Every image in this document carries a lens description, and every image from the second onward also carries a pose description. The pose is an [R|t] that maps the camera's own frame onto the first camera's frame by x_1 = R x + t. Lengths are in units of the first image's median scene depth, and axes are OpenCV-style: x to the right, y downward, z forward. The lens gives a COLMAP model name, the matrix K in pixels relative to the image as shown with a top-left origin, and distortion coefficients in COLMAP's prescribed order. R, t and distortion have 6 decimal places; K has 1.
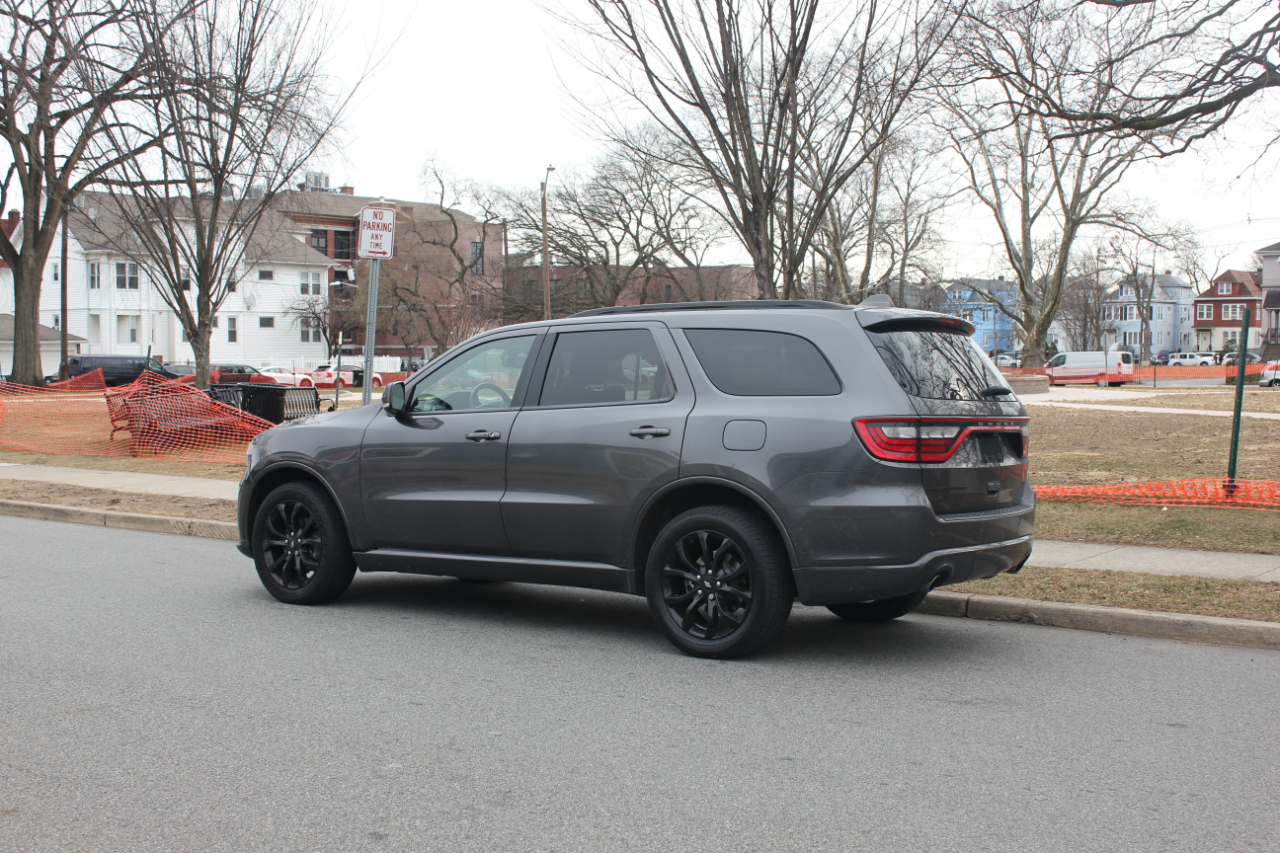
lens RADIAL K [[1793.9, 0, 640.0], [0, 1793.9, 426.5], [0, 0, 1]] dist [-0.116894, 0.067776]
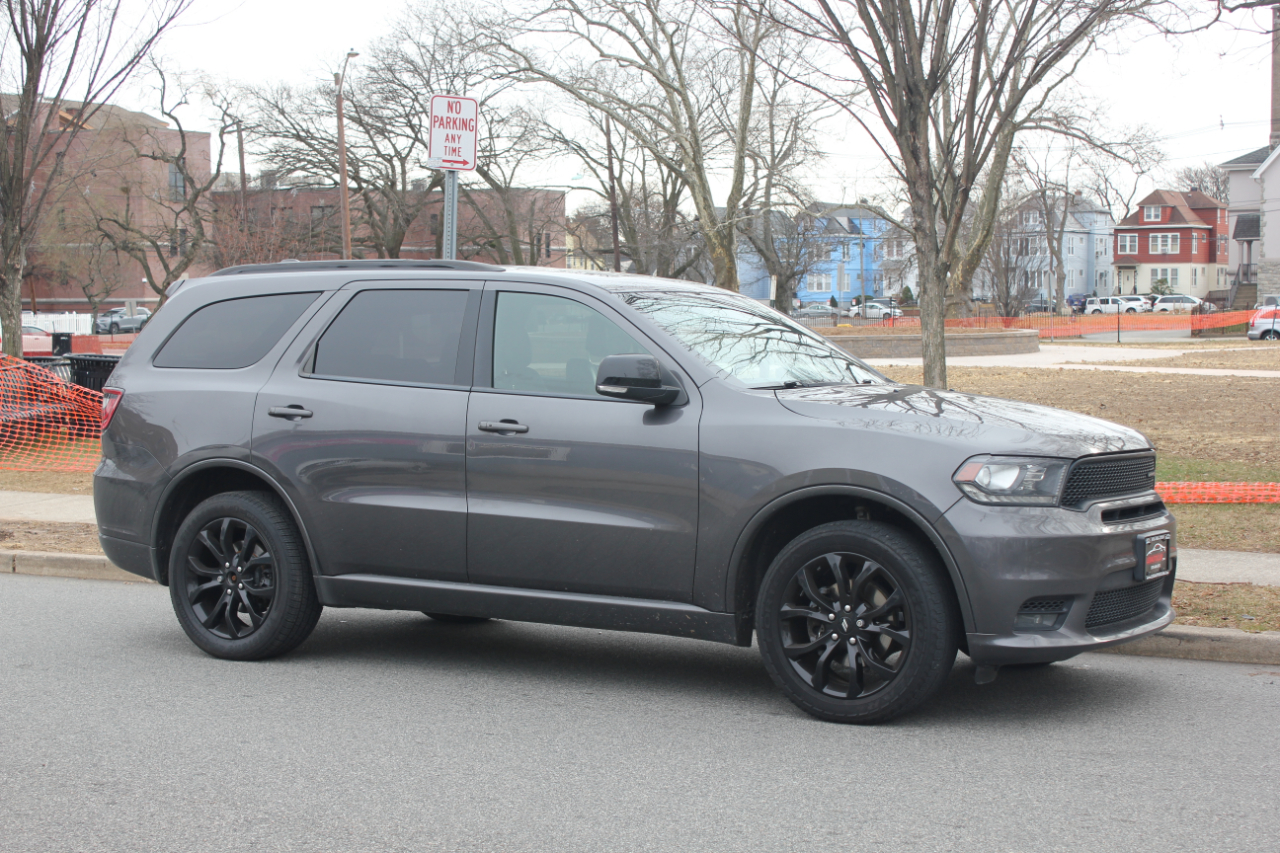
lens RADIAL K [[2323.0, 0, 640.0], [0, 2323.0, 426.5], [0, 0, 1]] dist [-0.023691, 0.110523]
pose [[0.988372, -0.018101, 0.150971, -0.062812], [0.016279, 0.999779, 0.013295, -0.002048], [-0.151178, -0.010683, 0.988449, 0.033125]]
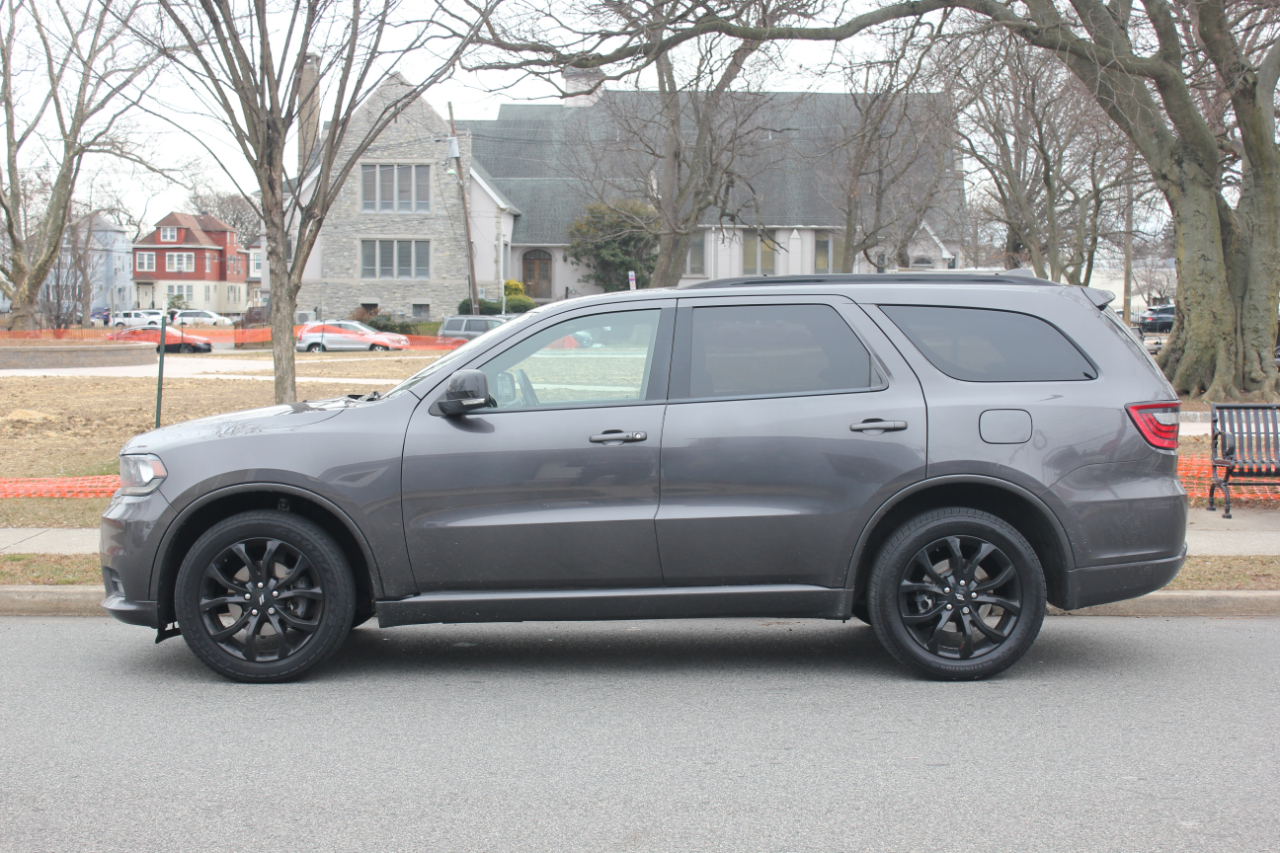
lens RADIAL K [[2180.8, 0, 630.3], [0, 2180.8, 423.6], [0, 0, 1]] dist [0.040845, 0.020173]
pose [[0.758360, -0.031759, 0.651061, -0.238870], [0.022983, 0.999494, 0.021985, -0.007426], [-0.651430, -0.001709, 0.758707, 0.089522]]
